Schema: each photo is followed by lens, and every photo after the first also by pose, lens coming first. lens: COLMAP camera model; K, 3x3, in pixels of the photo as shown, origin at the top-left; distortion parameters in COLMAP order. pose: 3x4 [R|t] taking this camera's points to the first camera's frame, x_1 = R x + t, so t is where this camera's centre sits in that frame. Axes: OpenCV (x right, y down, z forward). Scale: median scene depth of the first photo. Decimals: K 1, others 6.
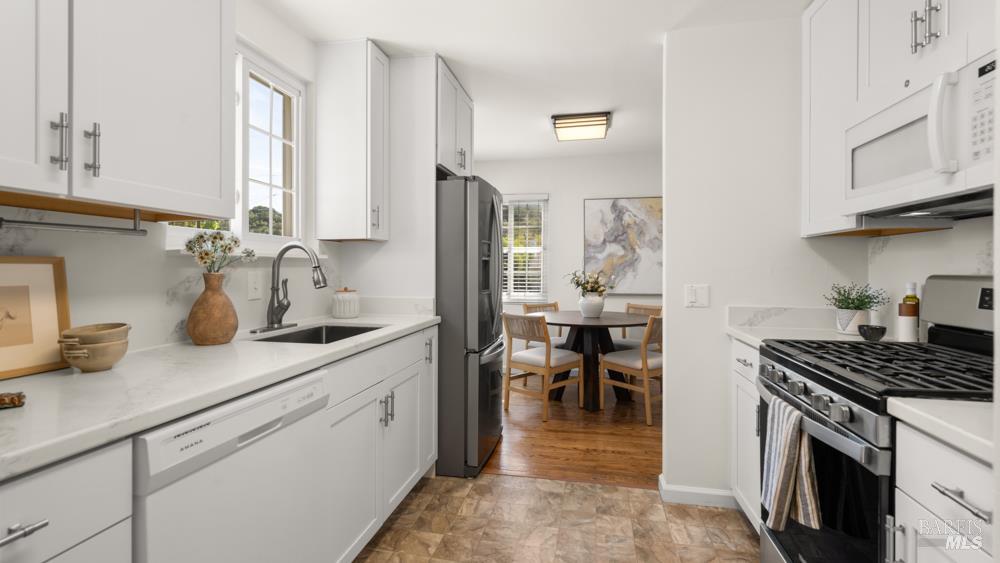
lens RADIAL K [[451.8, 0, 502.8], [0, 451.8, 273.1], [0, 0, 1]] dist [-0.001621, 0.001759]
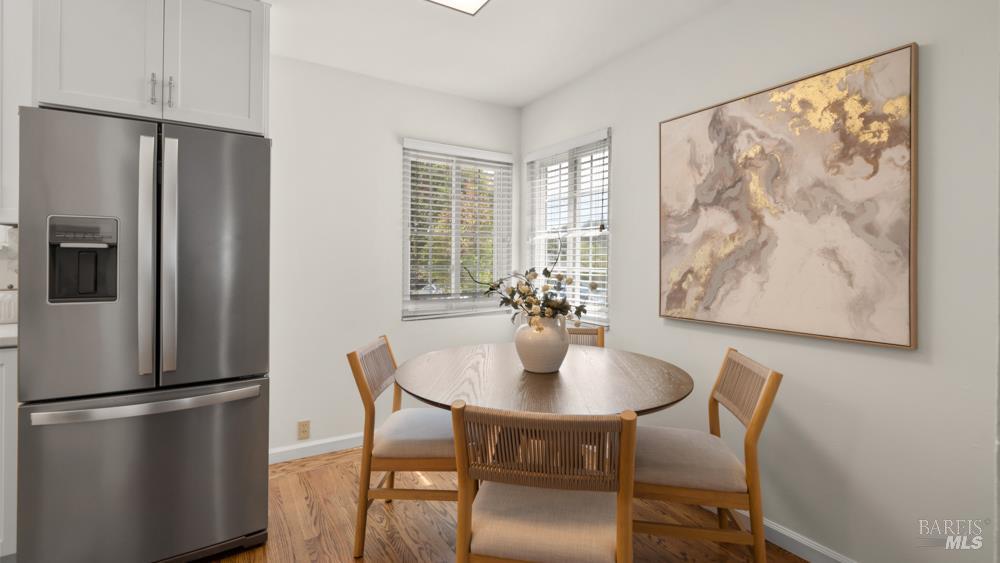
lens RADIAL K [[451.8, 0, 493.6], [0, 451.8, 260.5], [0, 0, 1]] dist [-0.001621, 0.001759]
pose [[0.685440, 0.003799, -0.728119, 0.421104], [-0.013486, 0.999881, -0.007478, -0.008432], [0.728004, 0.014946, 0.685409, 0.547147]]
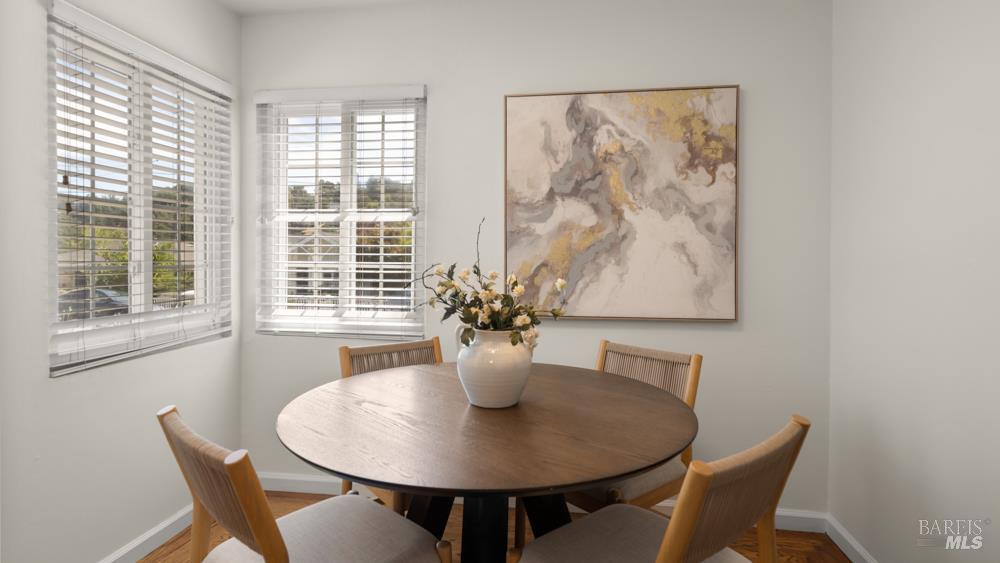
lens RADIAL K [[501.3, 0, 505.9], [0, 501.3, 264.0], [0, 0, 1]] dist [-0.006586, -0.001542]
pose [[0.997784, 0.003793, 0.066435, 0.152794], [-0.003956, 0.999989, 0.002316, -0.005200], [-0.066425, -0.002574, 0.997788, 0.536323]]
